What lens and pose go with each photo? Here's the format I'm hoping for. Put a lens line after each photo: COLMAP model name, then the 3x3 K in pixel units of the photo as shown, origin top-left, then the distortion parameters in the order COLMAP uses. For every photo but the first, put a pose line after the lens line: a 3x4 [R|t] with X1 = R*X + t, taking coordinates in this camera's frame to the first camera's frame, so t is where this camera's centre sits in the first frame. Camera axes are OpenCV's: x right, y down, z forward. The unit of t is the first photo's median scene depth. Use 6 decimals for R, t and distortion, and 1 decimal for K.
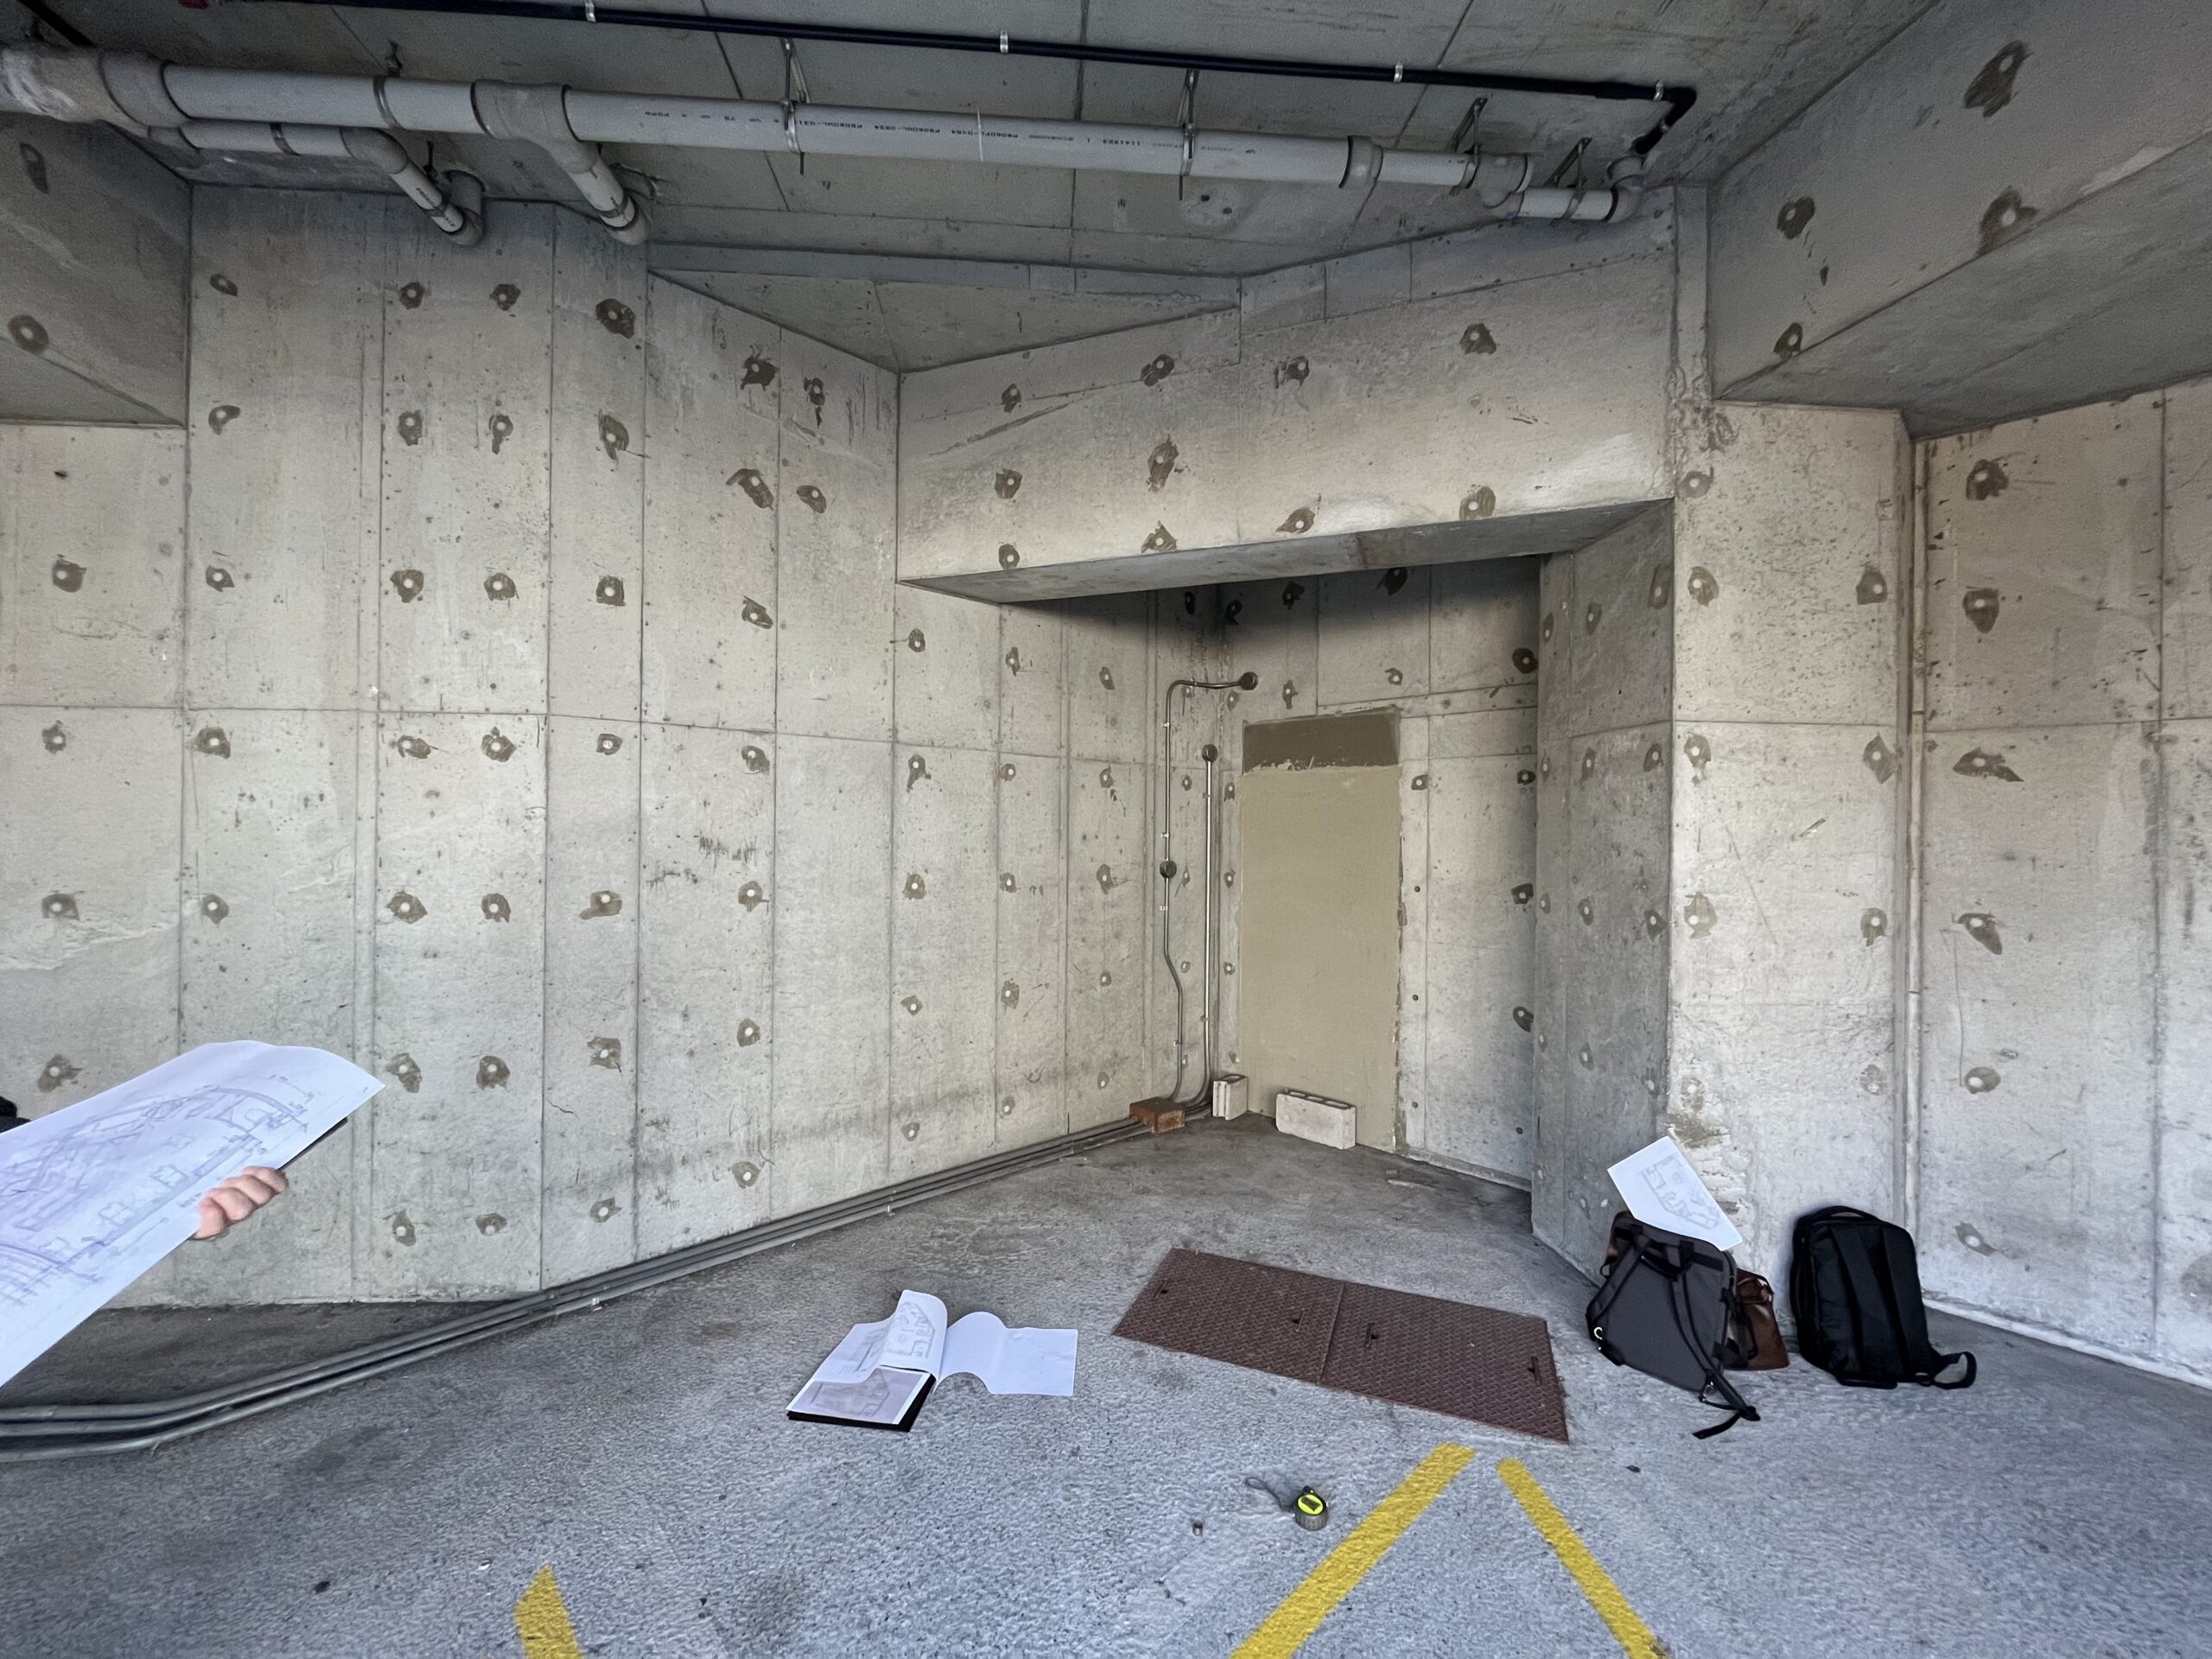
lens RADIAL K [[879.8, 0, 1106.0], [0, 879.8, 829.5], [0, 0, 1]] dist [-0.000170, 0.000093]
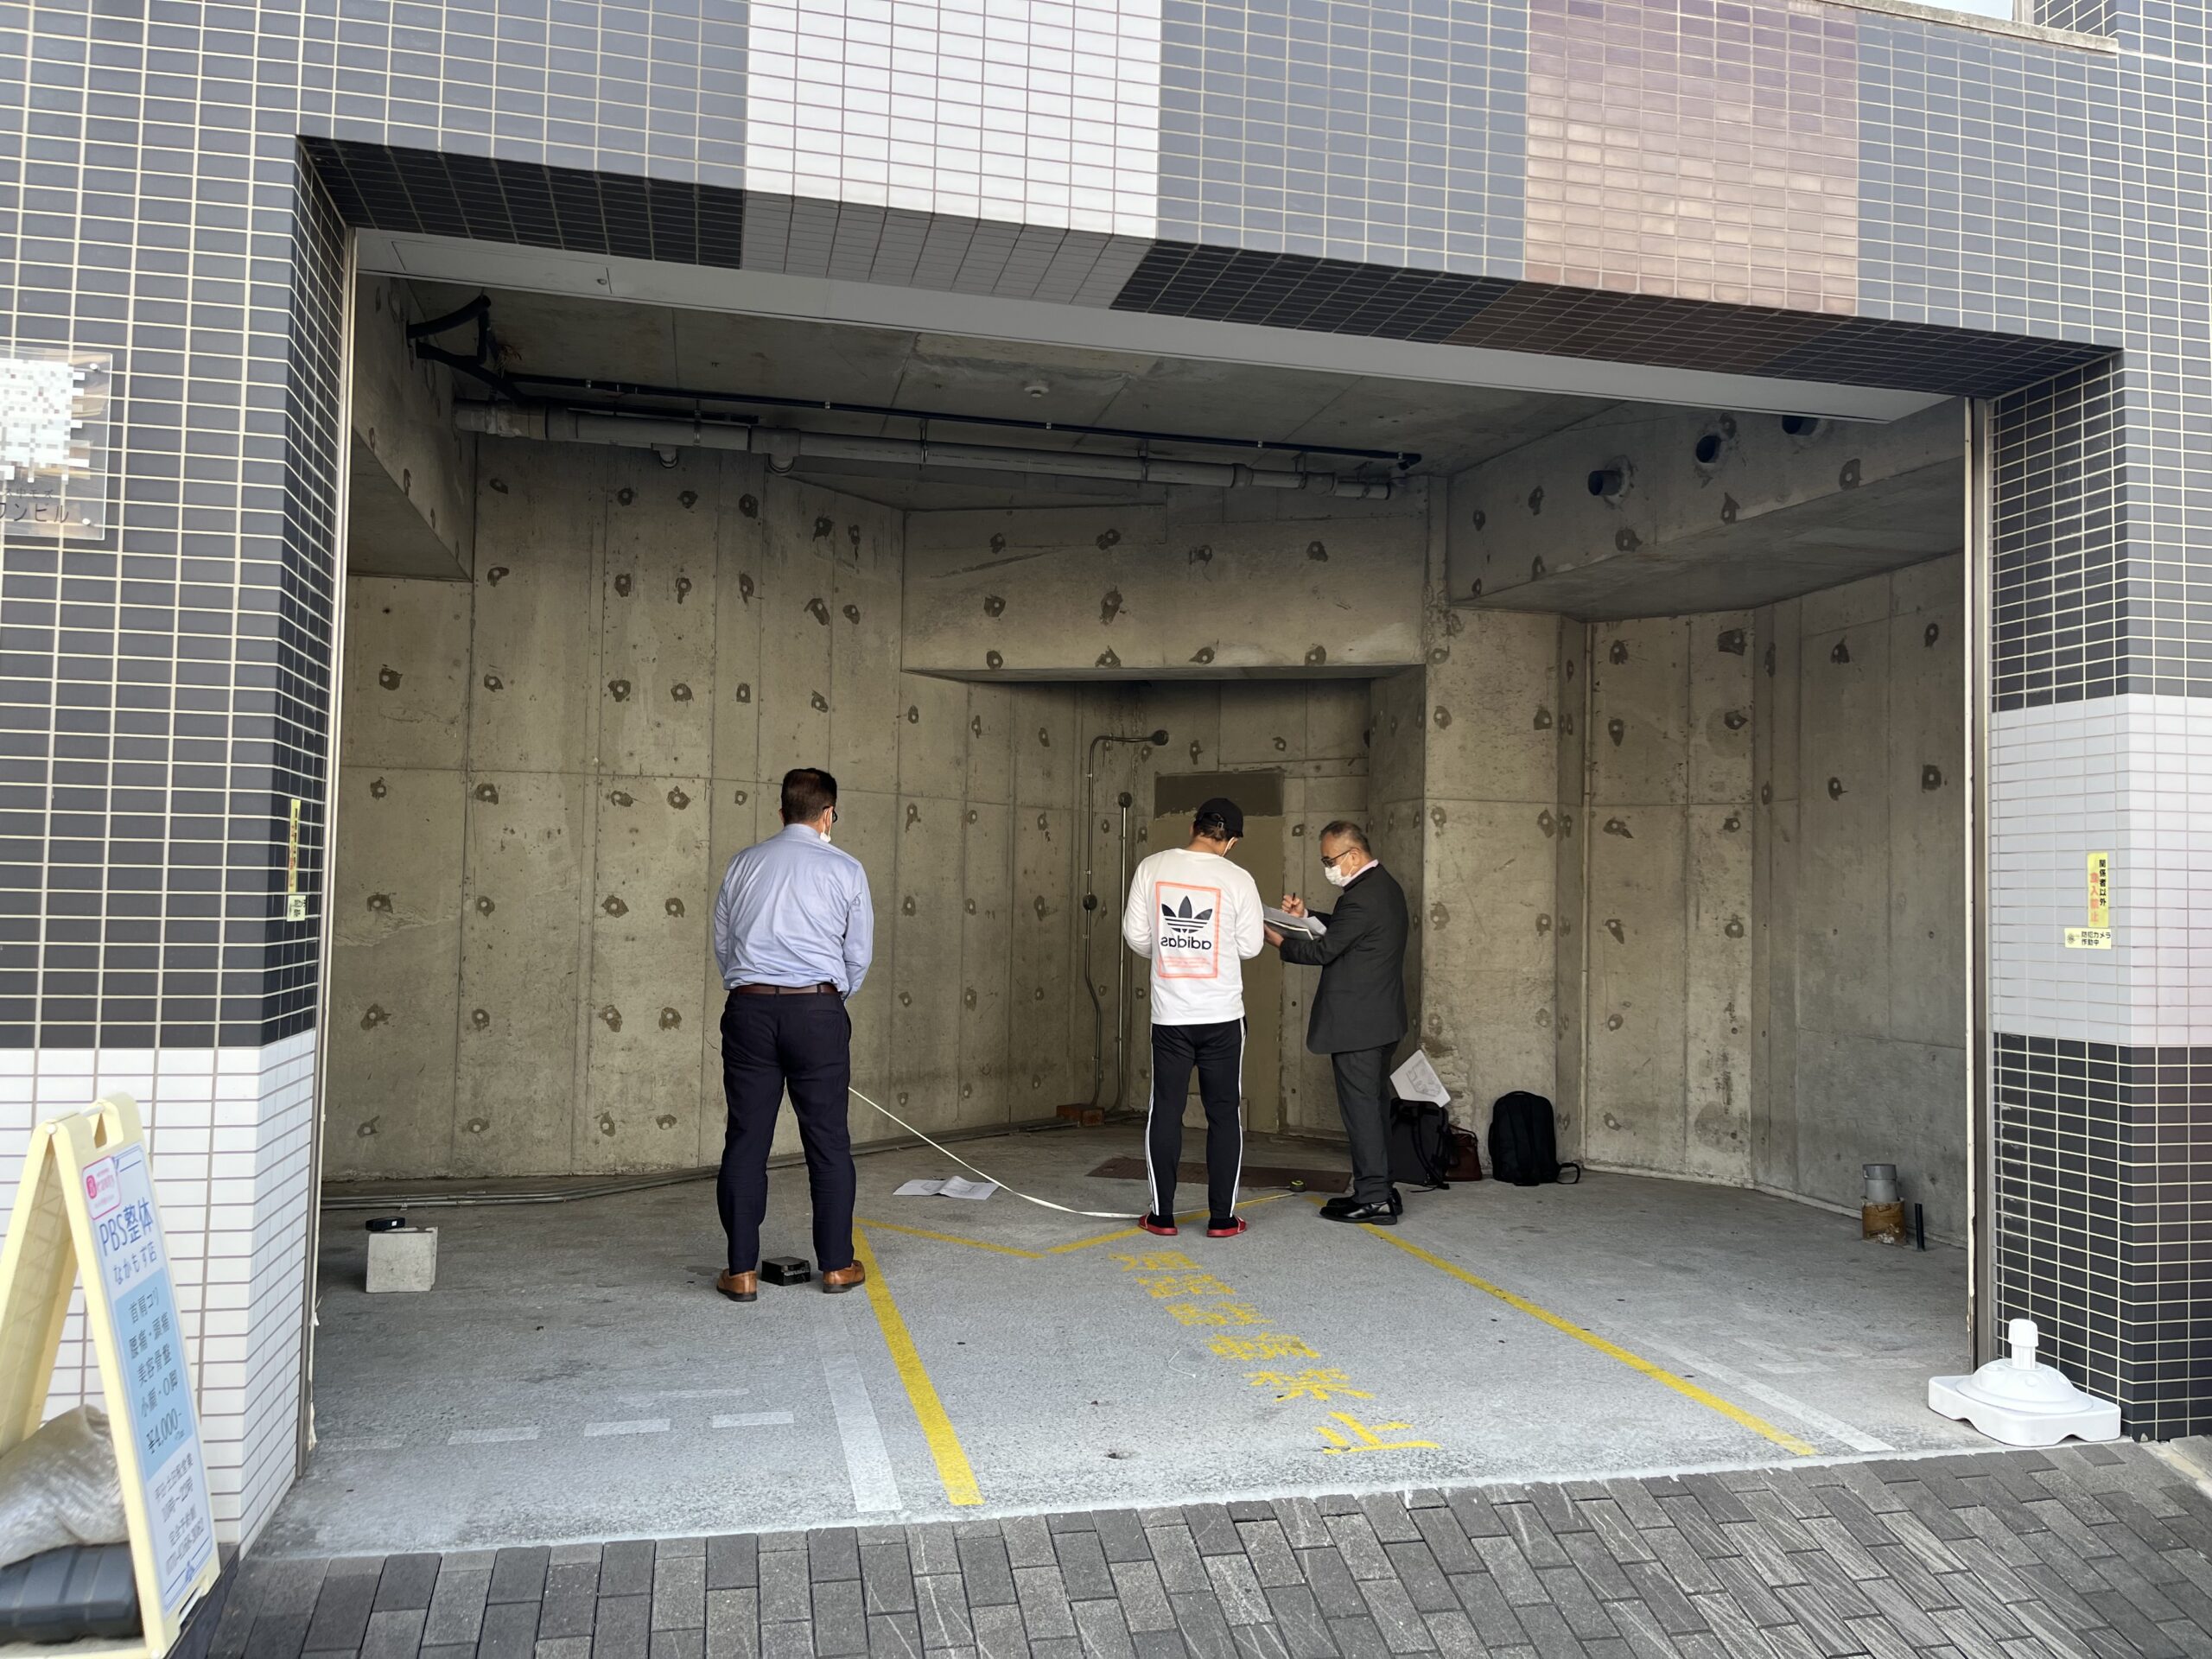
lens RADIAL K [[1669.0, 0, 1106.0], [0, 1669.0, 829.5], [0, 0, 1]] dist [0.069545, 0.000077]
pose [[0.987472, 0.015853, 0.156995, -0.422819], [-0.009617, 0.999137, -0.040402, 0.065154], [-0.157500, 0.038386, 0.986773, -1.927403]]
